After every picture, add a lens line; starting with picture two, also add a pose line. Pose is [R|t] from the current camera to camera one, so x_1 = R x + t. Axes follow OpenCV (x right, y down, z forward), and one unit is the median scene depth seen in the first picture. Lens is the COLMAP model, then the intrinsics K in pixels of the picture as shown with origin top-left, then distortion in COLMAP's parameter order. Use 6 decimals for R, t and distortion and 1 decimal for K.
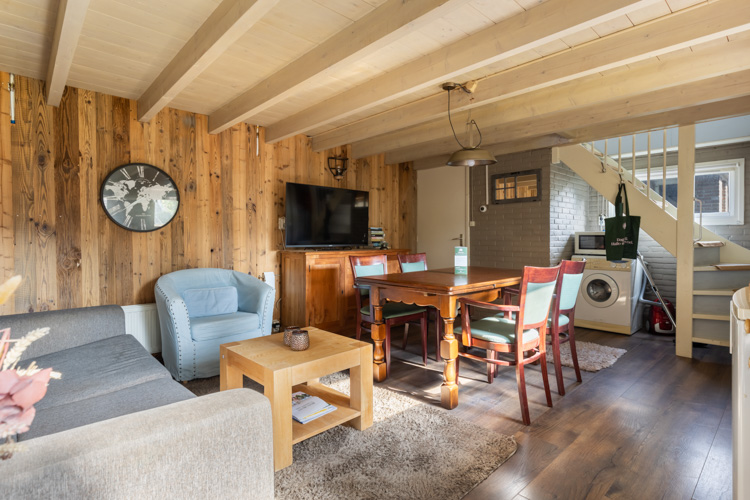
lens RADIAL K [[383.8, 0, 383.6], [0, 383.8, 237.4], [0, 0, 1]] dist [0.001907, 0.000416]
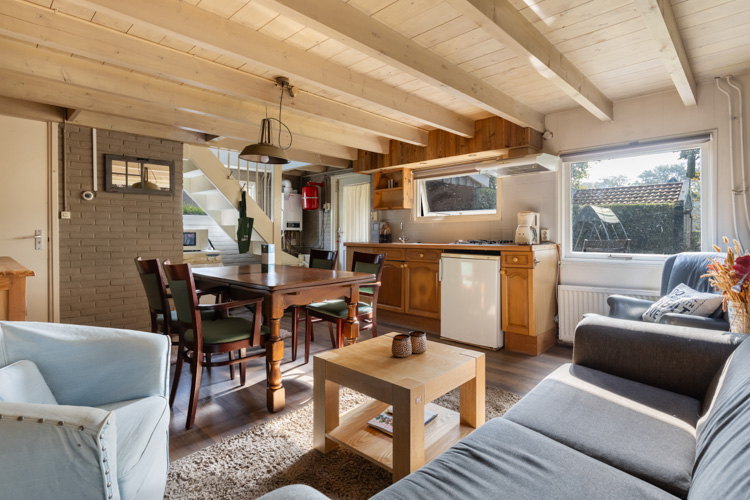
lens RADIAL K [[383.8, 0, 383.6], [0, 383.8, 237.4], [0, 0, 1]] dist [0.001907, 0.000416]
pose [[-0.060219, -0.012563, 0.998106, -0.517414], [0.004009, 0.999910, 0.012827, -0.003082], [-0.998177, 0.004773, -0.060163, 0.500318]]
